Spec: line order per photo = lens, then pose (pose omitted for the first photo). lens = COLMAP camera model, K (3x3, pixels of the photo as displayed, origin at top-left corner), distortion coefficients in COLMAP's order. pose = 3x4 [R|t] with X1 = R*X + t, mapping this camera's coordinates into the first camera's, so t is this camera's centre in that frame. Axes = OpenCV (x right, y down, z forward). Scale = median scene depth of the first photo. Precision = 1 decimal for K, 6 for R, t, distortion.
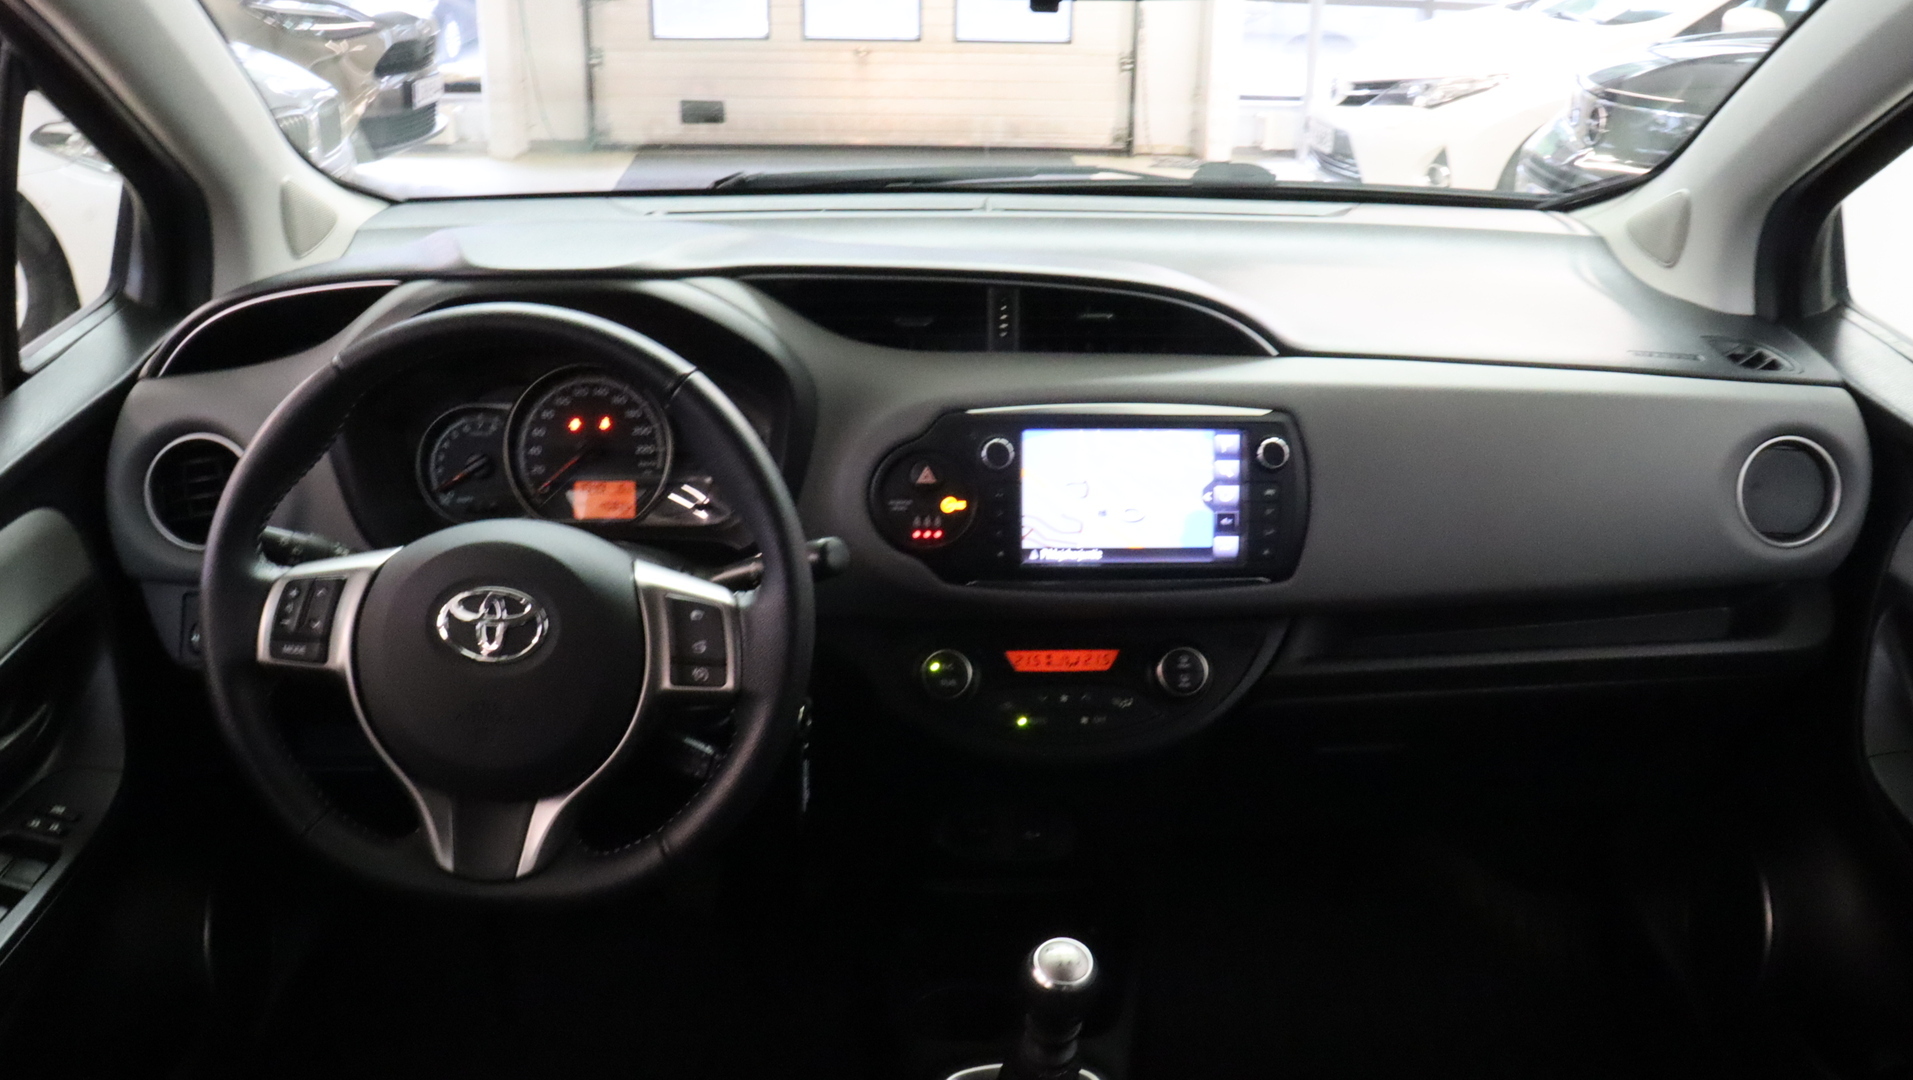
lens RADIAL K [[1533.7, 0, 973.5], [0, 1533.7, 536.7], [0, 0, 1]] dist [-0.163008, 0.106925]
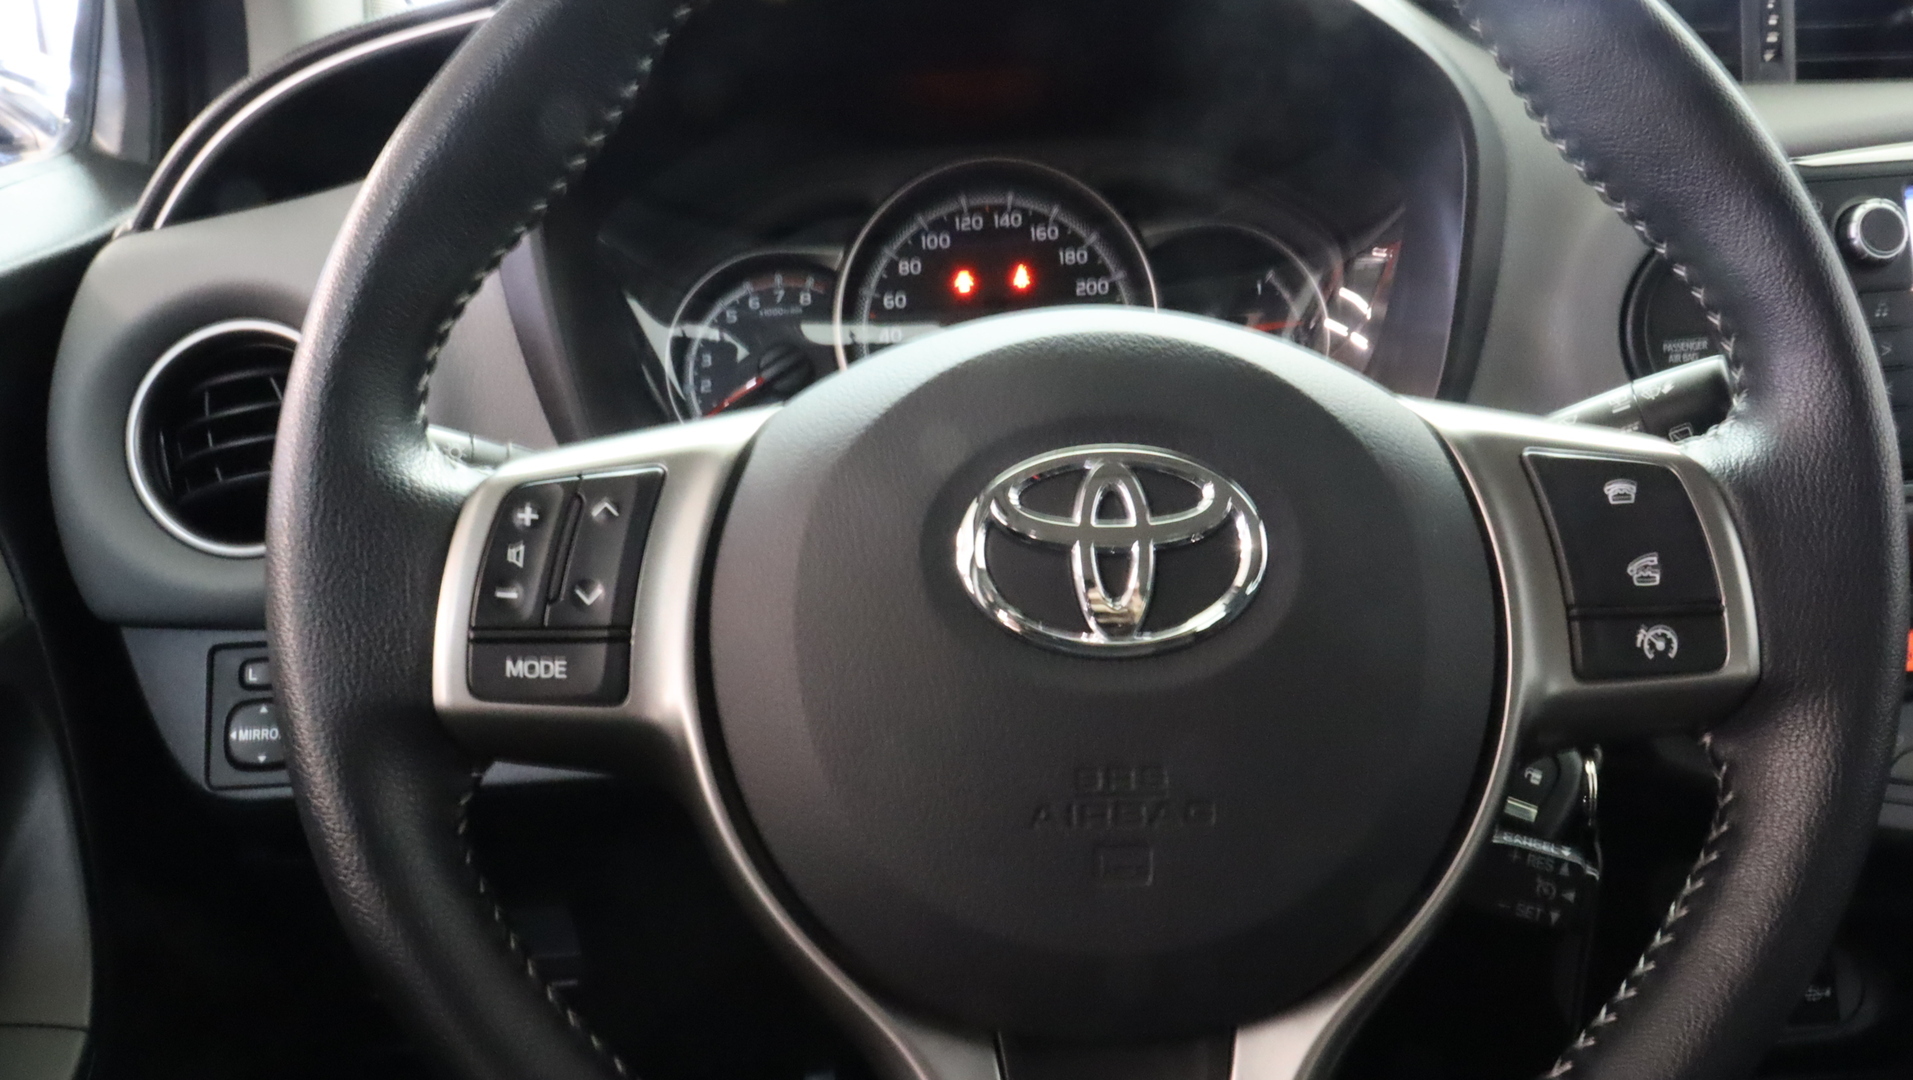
lens RADIAL K [[1533.7, 0, 980.9], [0, 1533.7, 544.3], [0, 0, 1]] dist [-0.163008, 0.106925]
pose [[0.997231, -0.074018, 0.007201, -0.286232], [0.074366, 0.992008, -0.101930, 0.075028], [0.000401, 0.102184, 0.994765, 0.517737]]
